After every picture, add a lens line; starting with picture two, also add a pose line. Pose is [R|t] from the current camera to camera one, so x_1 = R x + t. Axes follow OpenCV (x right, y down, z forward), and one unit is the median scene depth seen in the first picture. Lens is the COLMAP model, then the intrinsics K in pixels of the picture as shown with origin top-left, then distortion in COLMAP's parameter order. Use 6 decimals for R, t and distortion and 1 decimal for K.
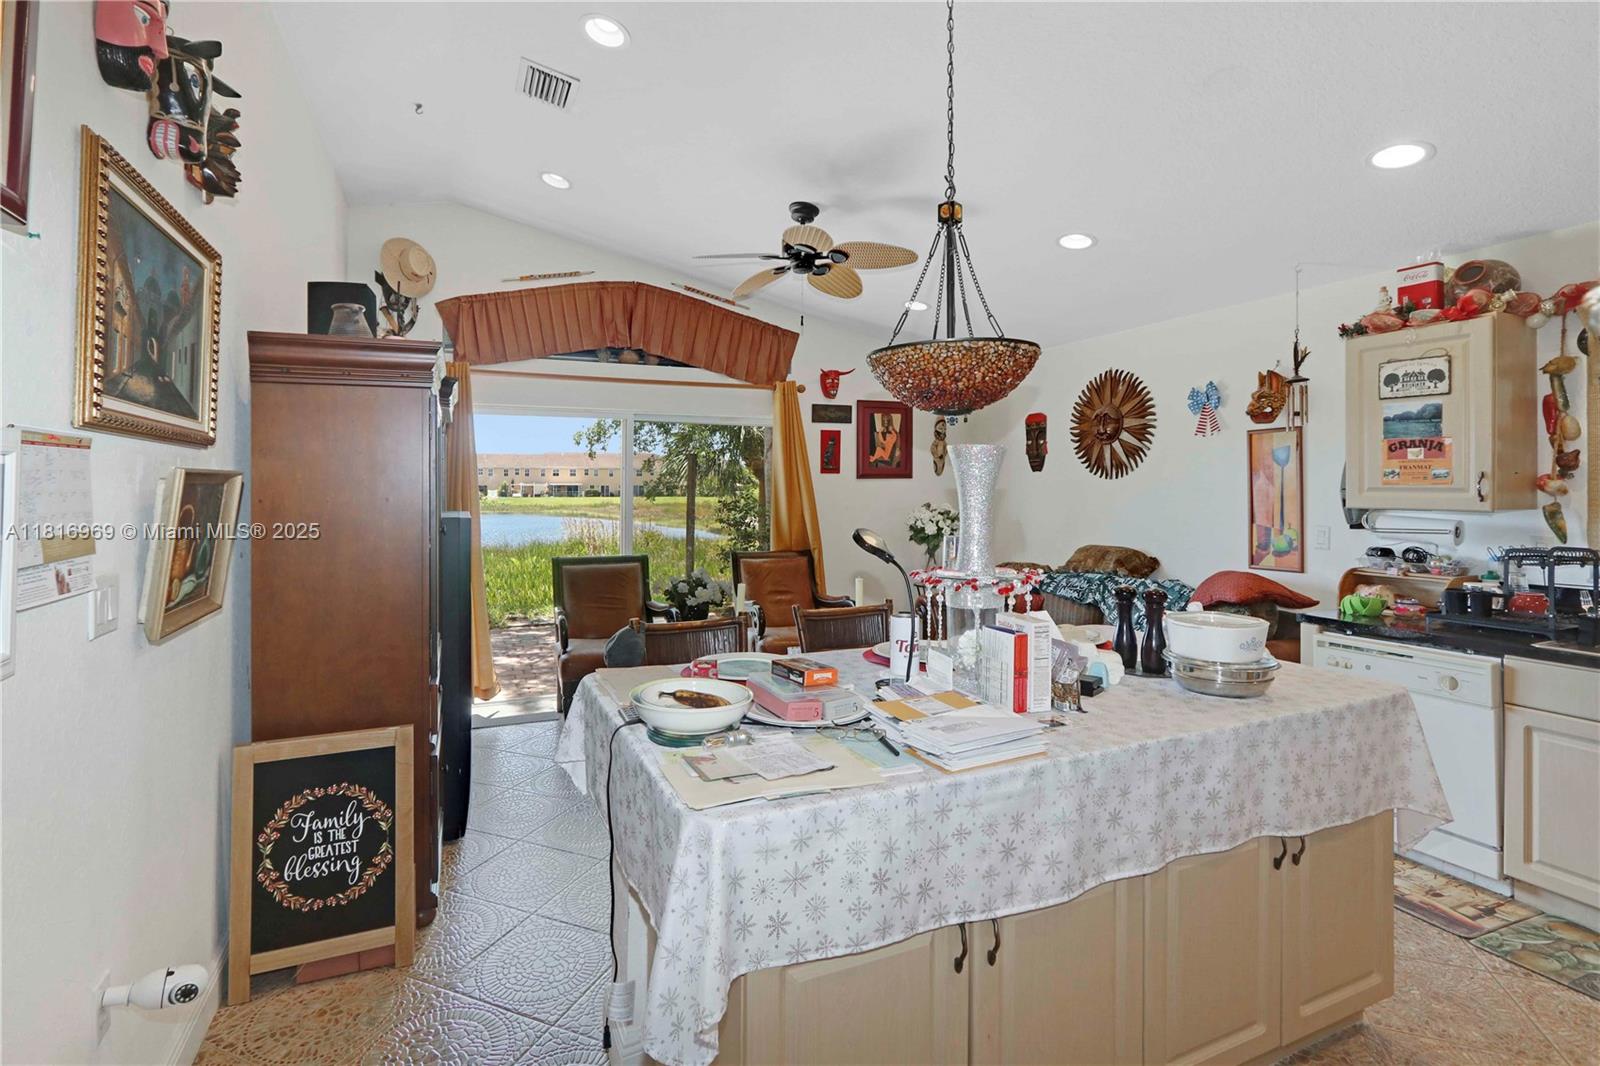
lens RADIAL K [[737.4, 0, 764.7], [0, 737.4, 480.4], [0, 0, 1]] dist [-0.012511, -0.000420]
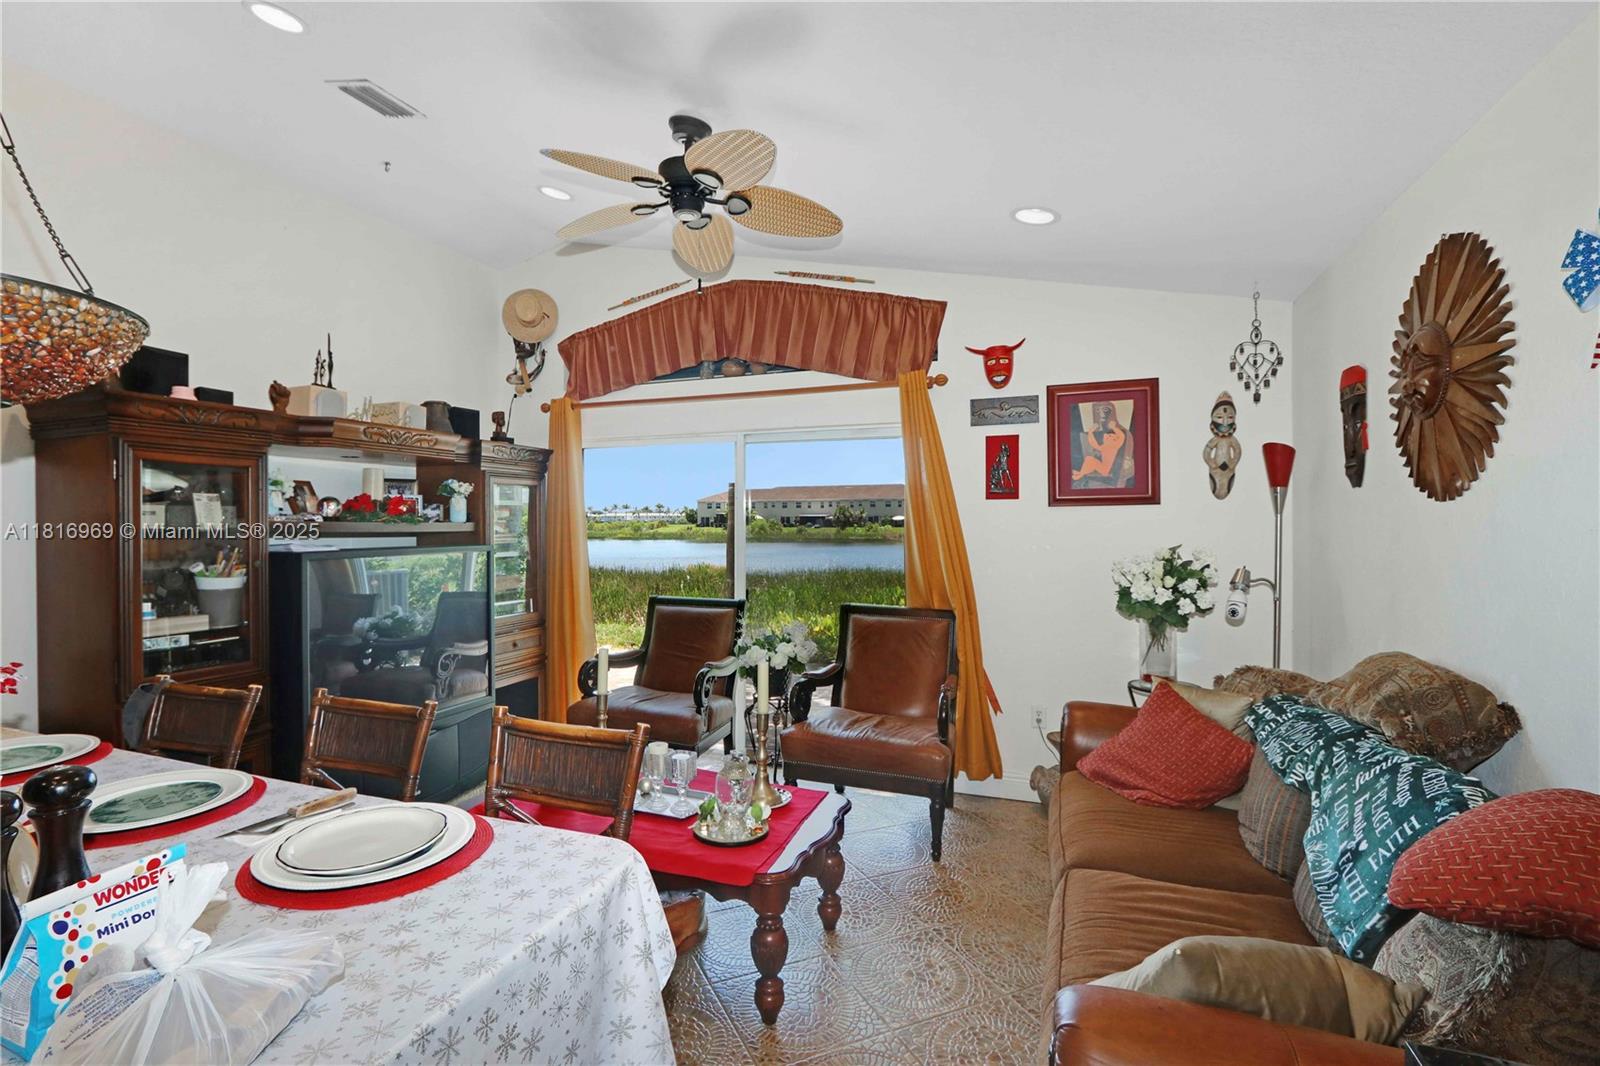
lens RADIAL K [[737.4, 0, 805.4], [0, 737.4, 522.5], [0, 0, 1]] dist [-0.012511, -0.000420]
pose [[0.728475, 0.001378, -0.685071, 0.474306], [0.010914, 0.999848, 0.013616, 0.000687], [0.684985, -0.017396, 0.728349, 0.432681]]
